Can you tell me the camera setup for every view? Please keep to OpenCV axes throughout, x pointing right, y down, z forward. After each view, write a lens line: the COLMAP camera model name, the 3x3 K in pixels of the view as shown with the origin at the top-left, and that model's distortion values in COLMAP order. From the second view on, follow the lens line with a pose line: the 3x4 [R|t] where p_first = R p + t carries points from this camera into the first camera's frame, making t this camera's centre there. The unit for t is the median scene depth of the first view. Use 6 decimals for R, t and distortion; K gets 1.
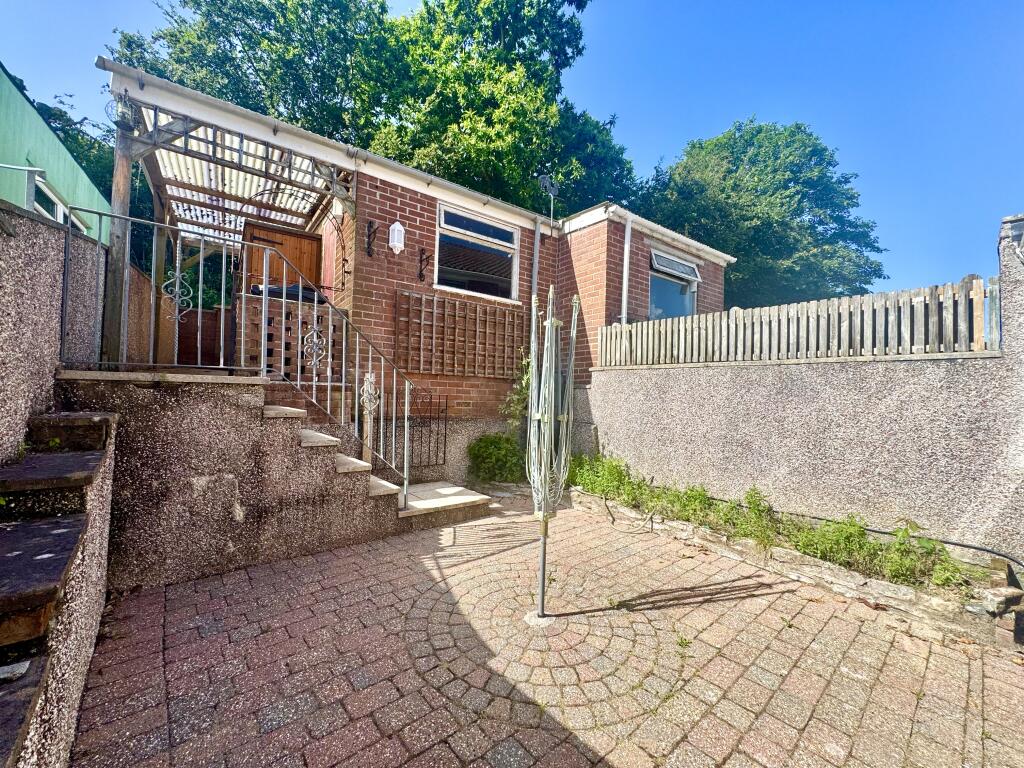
lens RADIAL K [[408.3, 0, 511.3], [0, 408.3, 385.5], [0, 0, 1]] dist [0.000306, 0.000251]
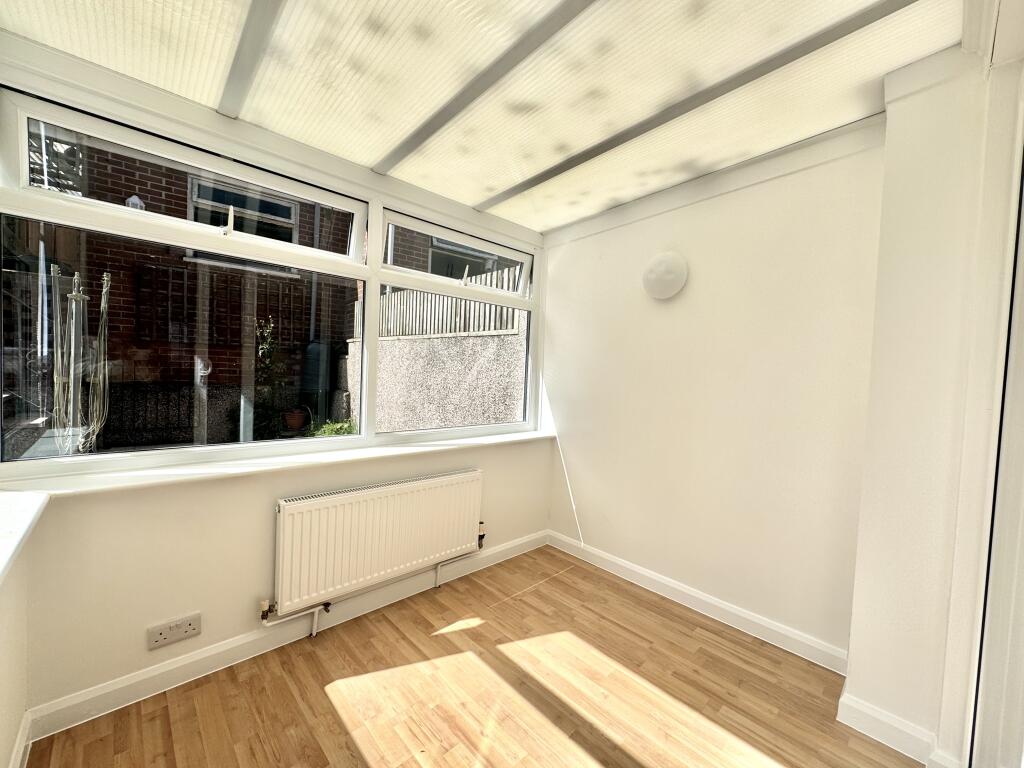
lens RADIAL K [[408.3, 0, 513.6], [0, 408.3, 384.7], [0, 0, 1]] dist [0.000306, 0.000251]
pose [[0.999496, 0.014349, 0.028304, 0.659412], [-0.016088, 0.997935, 0.062190, 0.001763], [-0.027353, -0.062614, 0.997663, -0.097284]]
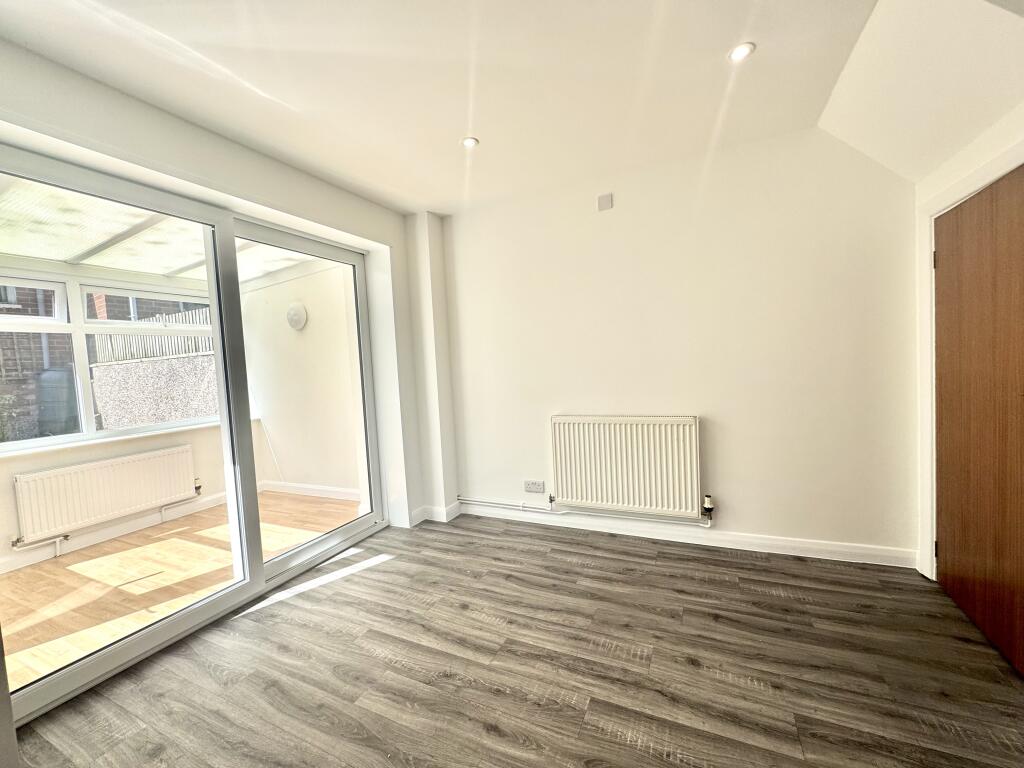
lens RADIAL K [[408.3, 0, 507.9], [0, 408.3, 384.9], [0, 0, 1]] dist [0.000306, 0.000251]
pose [[0.919592, -0.102999, 0.379133, 0.910926], [0.075508, 0.993367, 0.086722, 0.001890], [-0.385550, -0.051121, 0.921270, -0.555509]]
